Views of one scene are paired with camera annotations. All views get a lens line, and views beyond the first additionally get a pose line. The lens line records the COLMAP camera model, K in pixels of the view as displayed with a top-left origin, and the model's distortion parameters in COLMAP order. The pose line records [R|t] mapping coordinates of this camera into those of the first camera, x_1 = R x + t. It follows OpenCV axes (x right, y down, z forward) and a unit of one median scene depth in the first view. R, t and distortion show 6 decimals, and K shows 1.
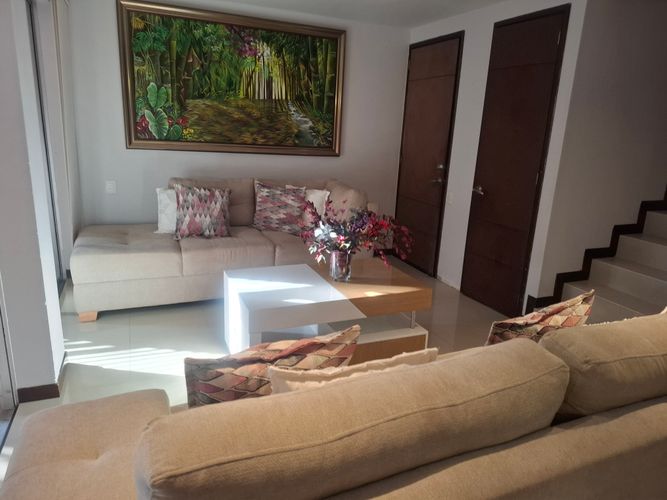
lens RADIAL K [[465.9, 0, 345.9], [0, 465.9, 264.6], [0, 0, 1]] dist [0.084297, -0.086006]
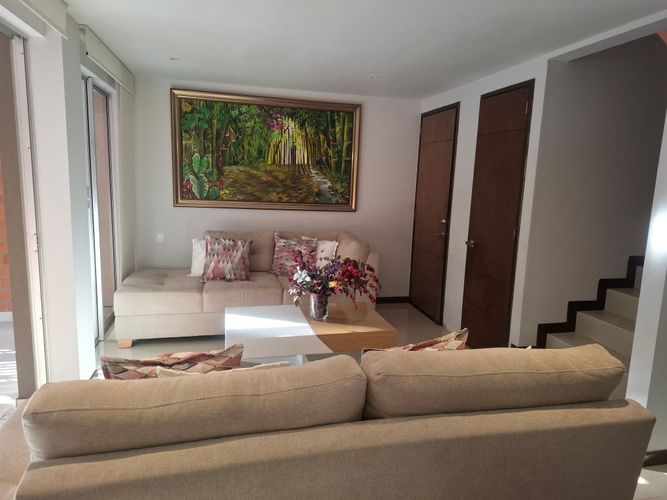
lens RADIAL K [[465.9, 0, 340.5], [0, 465.9, 262.5], [0, 0, 1]] dist [0.084297, -0.086006]
pose [[0.984197, 0.017524, -0.176210, 0.165991], [-0.036857, 0.993571, -0.107046, 0.010488], [0.173201, 0.111849, 0.978515, -0.087090]]
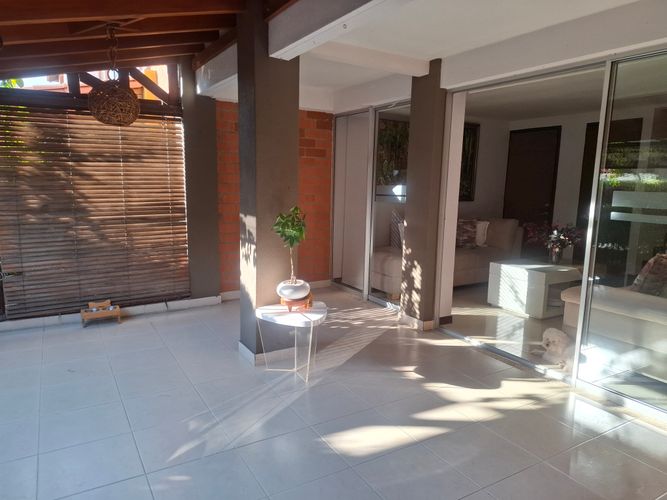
lens RADIAL K [[465.9, 0, 331.4], [0, 465.9, 264.3], [0, 0, 1]] dist [0.084297, -0.086006]
pose [[0.987733, -0.055250, 0.146051, -0.801306], [0.069616, 0.993025, -0.095157, 0.102981], [-0.139775, 0.104157, 0.984690, -0.489963]]
